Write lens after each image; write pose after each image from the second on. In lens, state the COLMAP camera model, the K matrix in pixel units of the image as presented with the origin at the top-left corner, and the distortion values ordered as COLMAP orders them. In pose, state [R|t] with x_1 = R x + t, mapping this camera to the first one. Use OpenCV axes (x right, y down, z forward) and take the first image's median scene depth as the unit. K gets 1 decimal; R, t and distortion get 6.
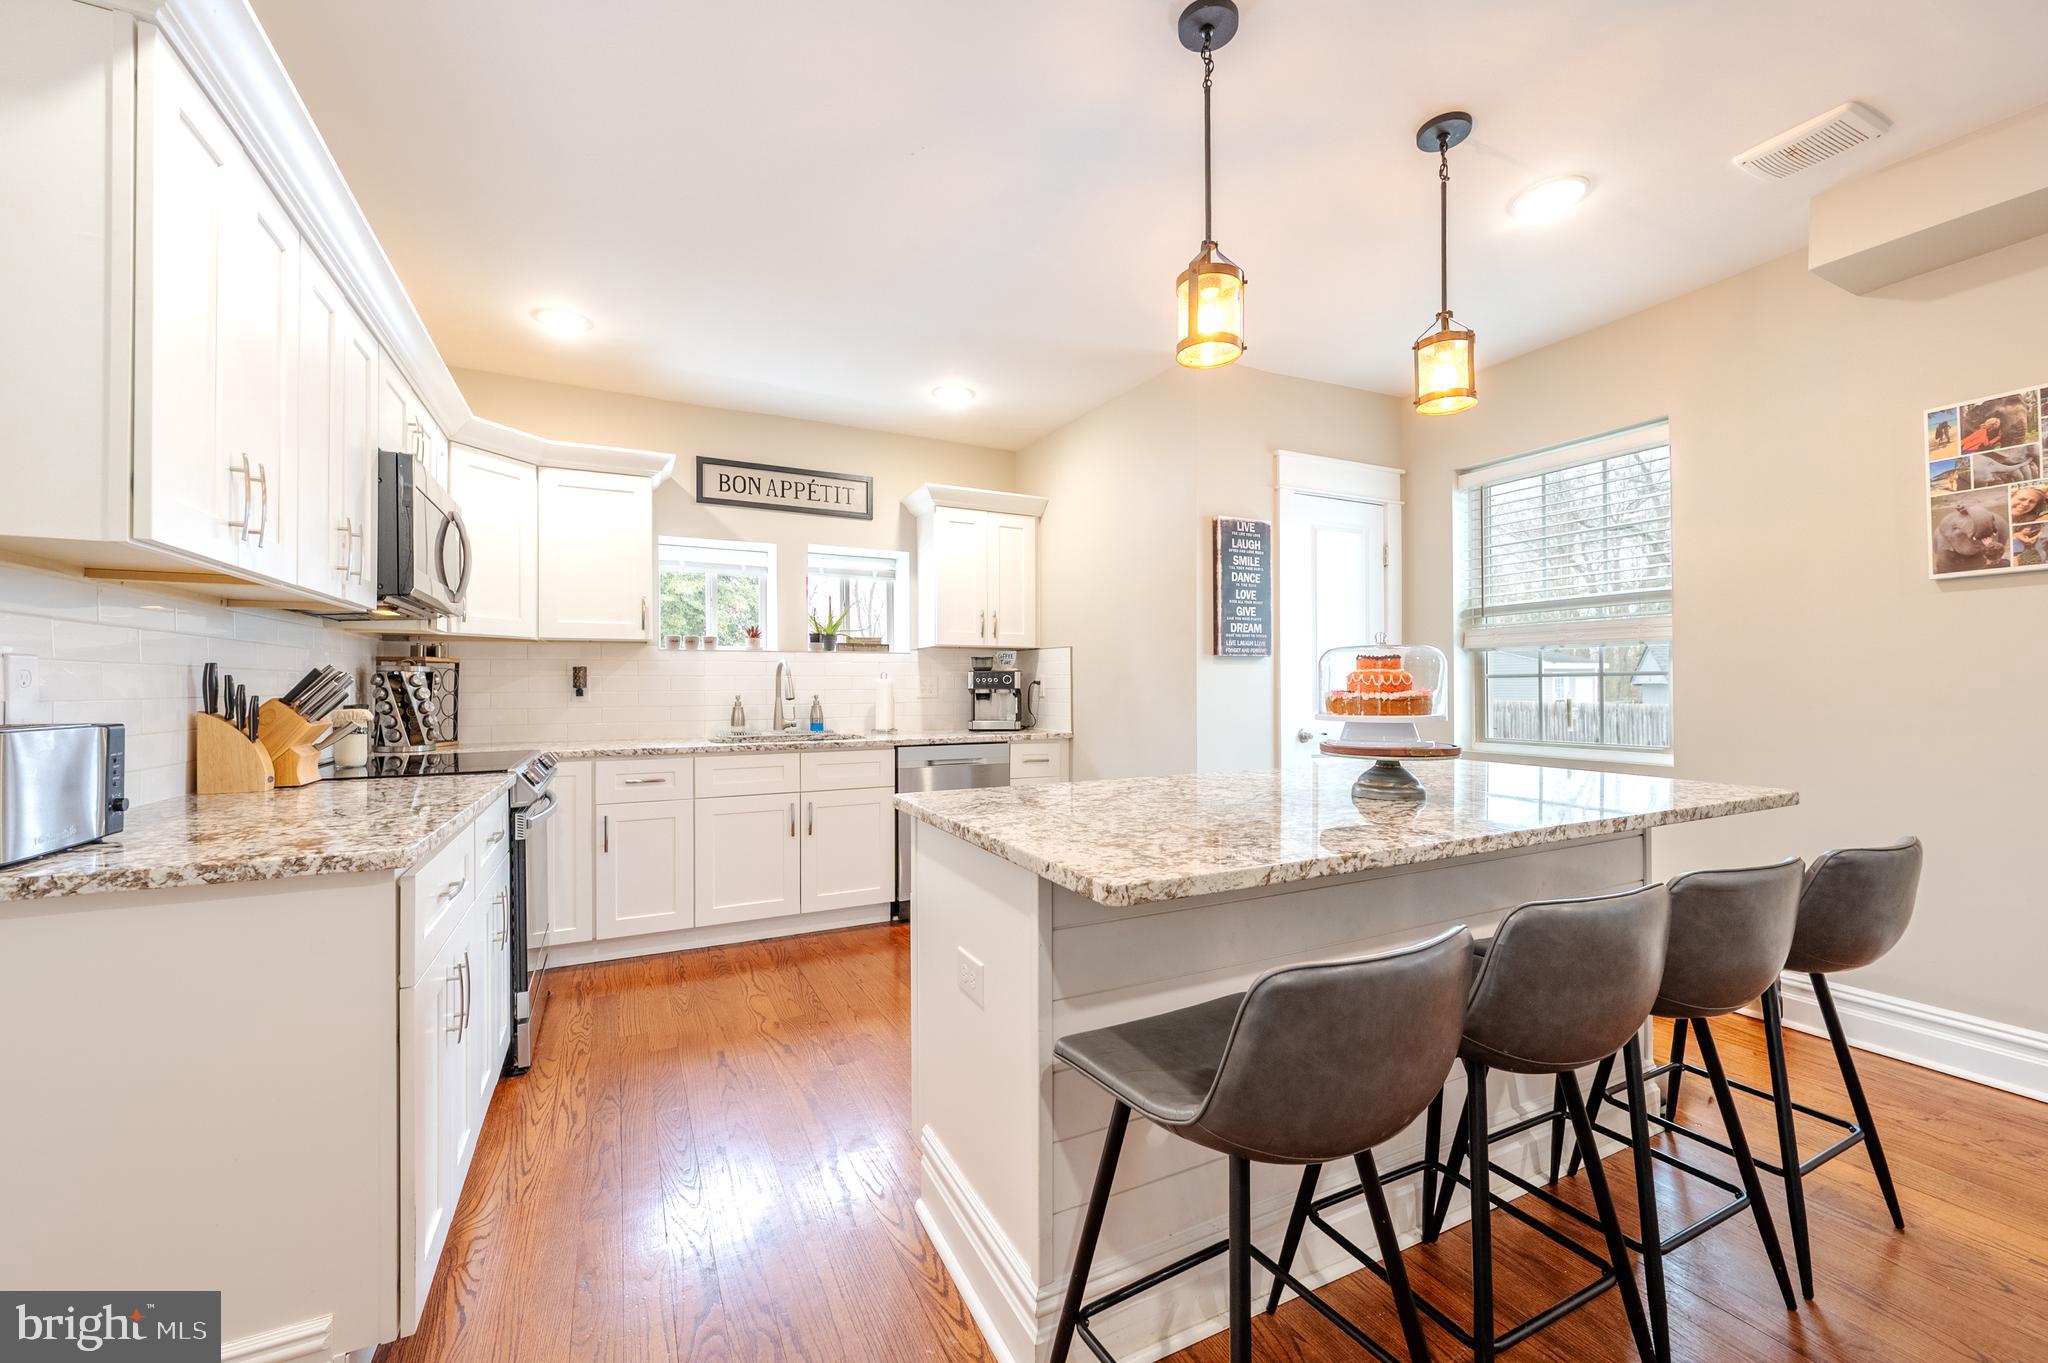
lens RADIAL K [[806.9, 0, 1024.0], [0, 806.9, 681.5], [0, 0, 1]] dist [-0.000236, 0.000243]
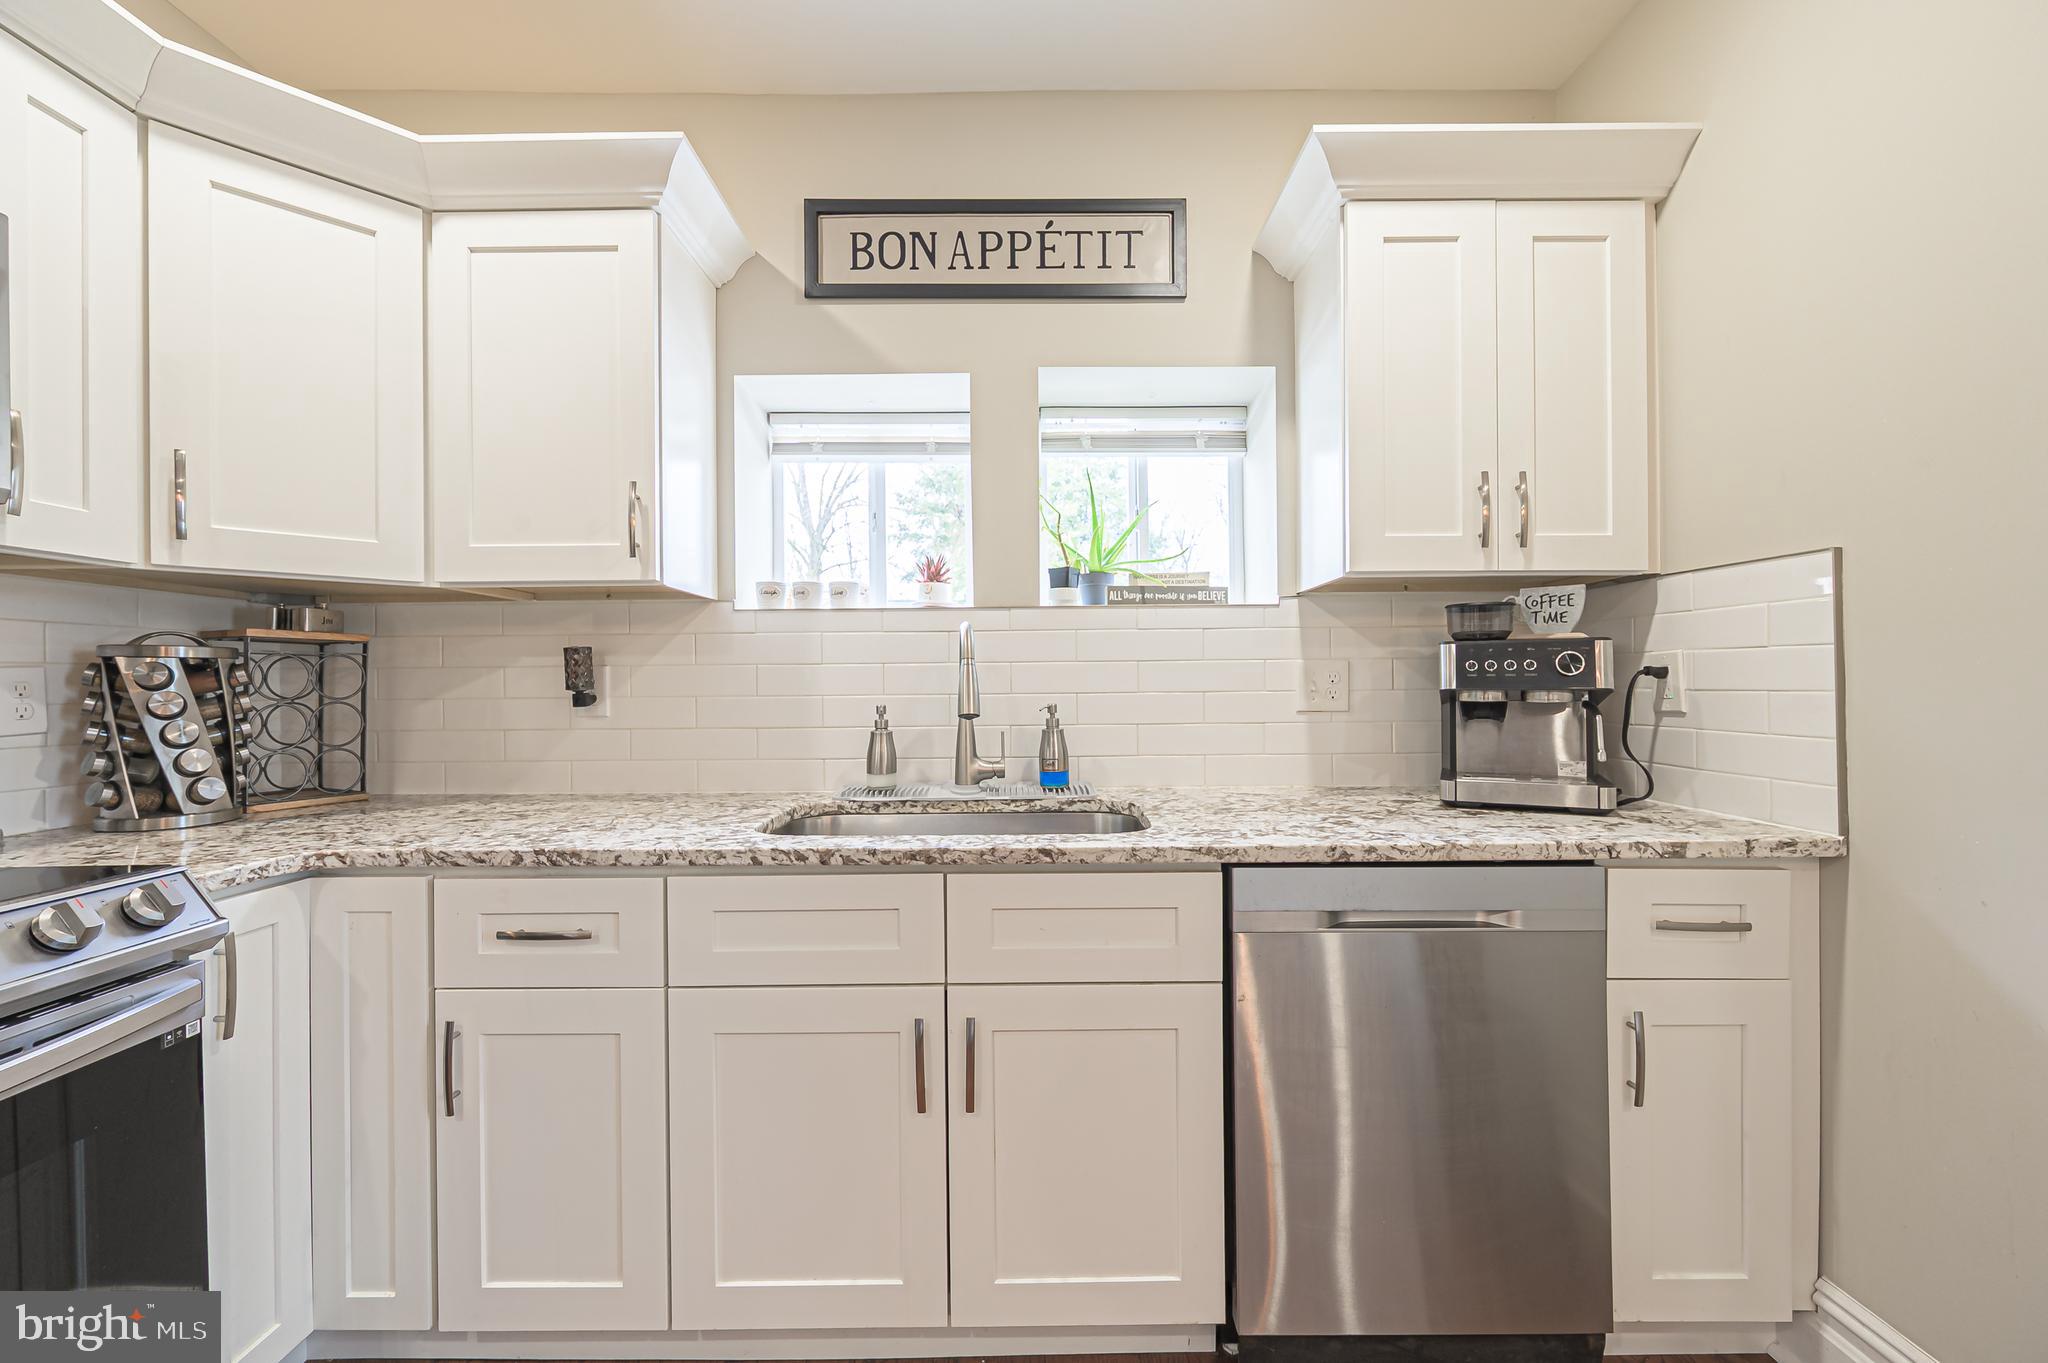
lens RADIAL K [[811.1, 0, 1024.0], [0, 811.1, 681.5], [0, 0, 1]] dist [-0.001911, 0.000349]
pose [[0.890002, -0.004929, -0.455930, -0.087167], [0.006865, 0.999973, 0.002590, 0.003436], [0.455905, -0.005436, 0.890012, 0.729960]]
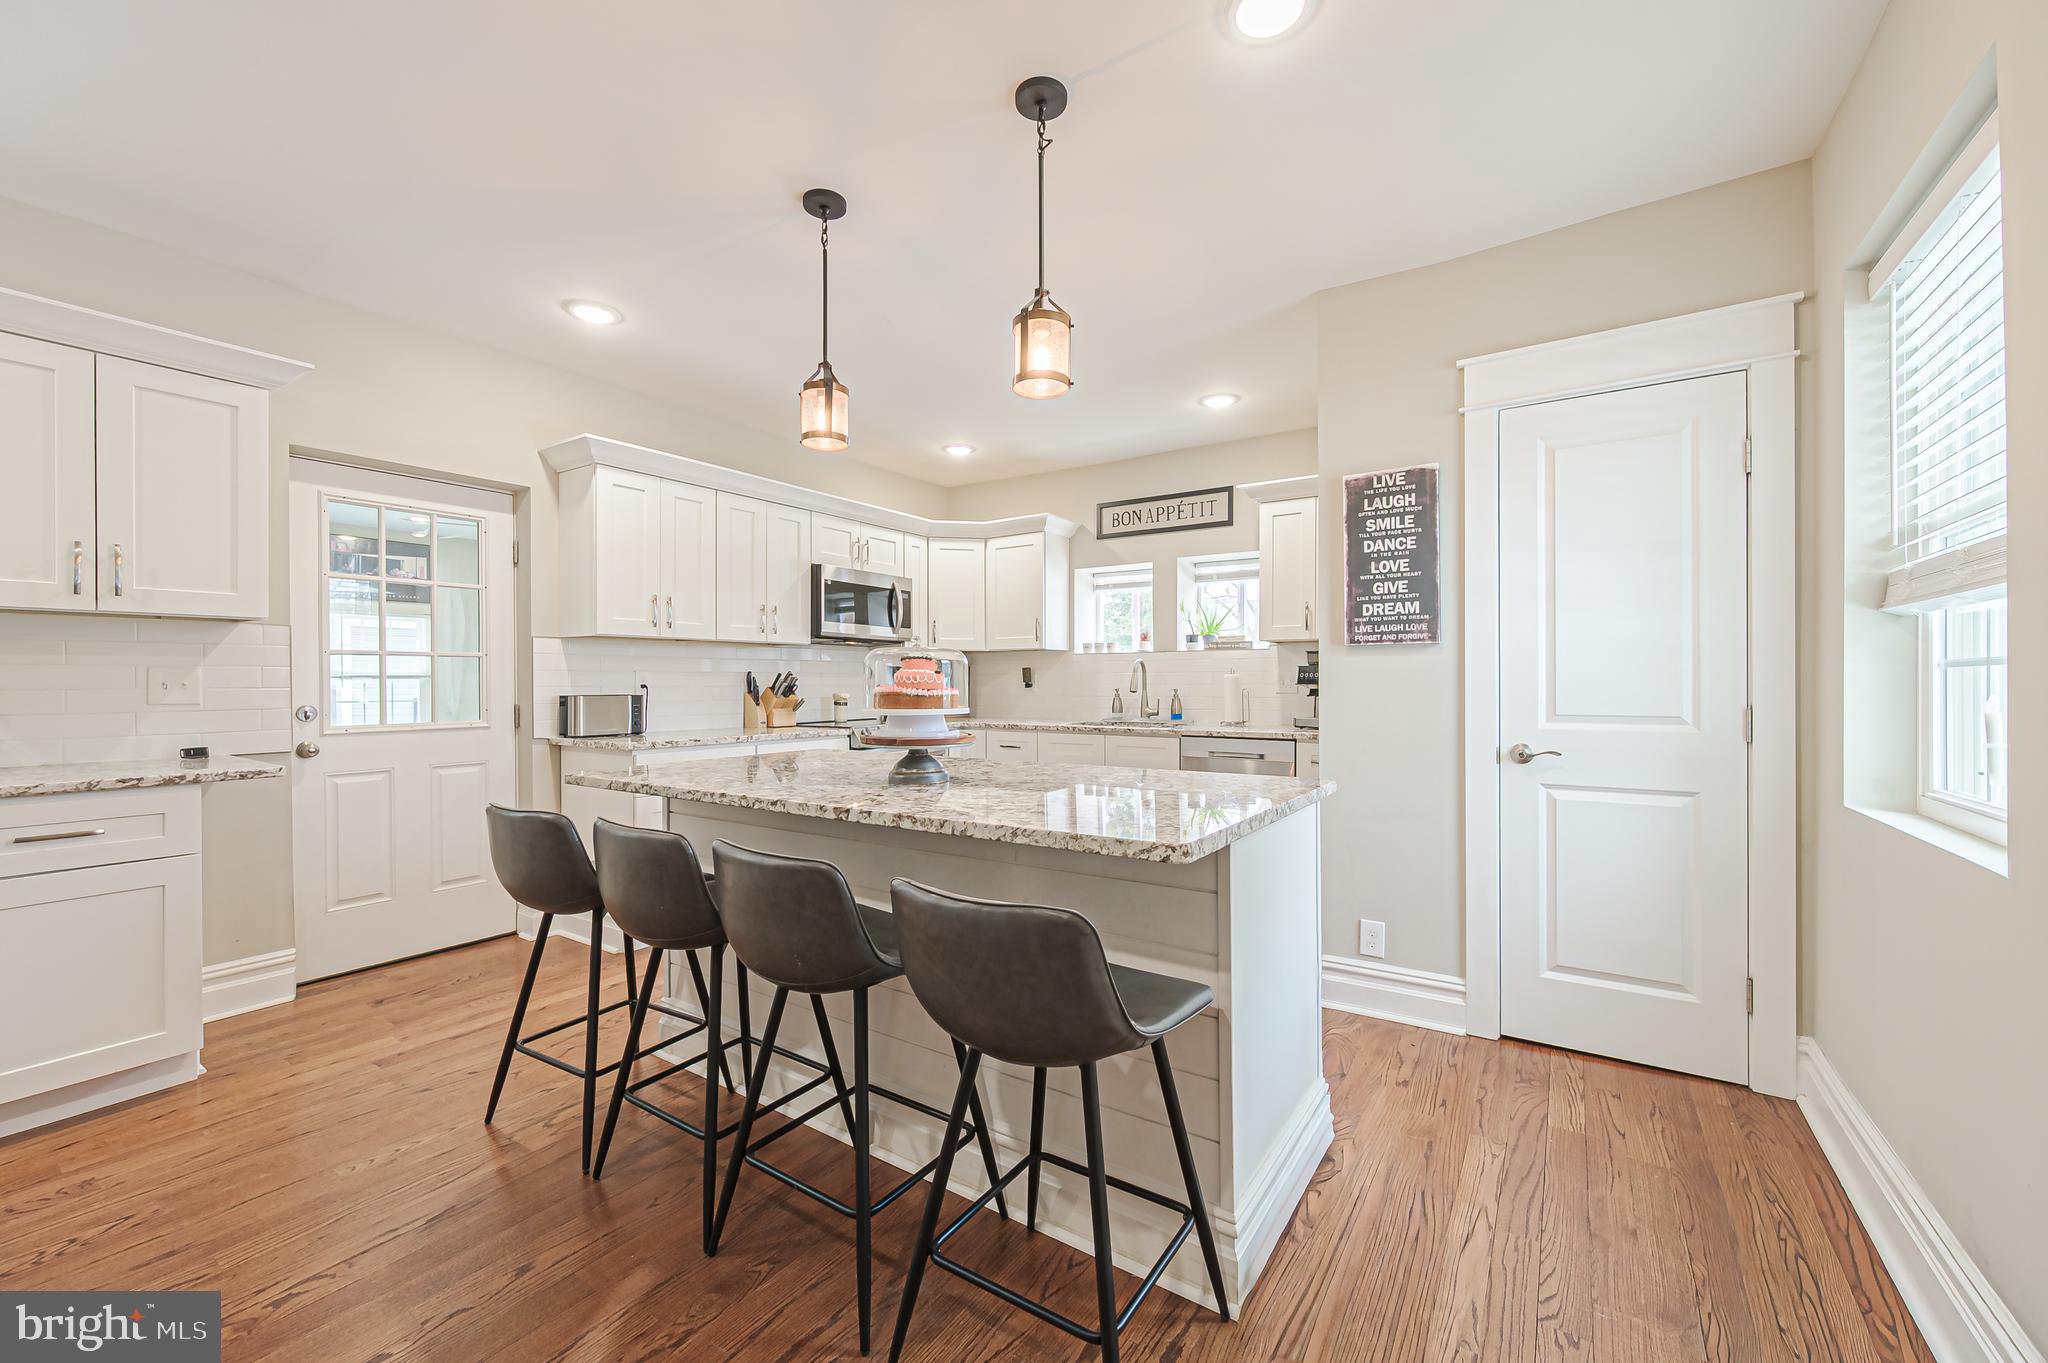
lens RADIAL K [[811.1, 0, 1024.0], [0, 811.1, 681.5], [0, 0, 1]] dist [-0.001911, 0.000349]
pose [[0.489378, 0.001731, -0.872070, 0.777293], [0.005061, 0.999976, 0.004824, -0.000829], [0.872057, -0.006774, 0.489357, 0.296647]]
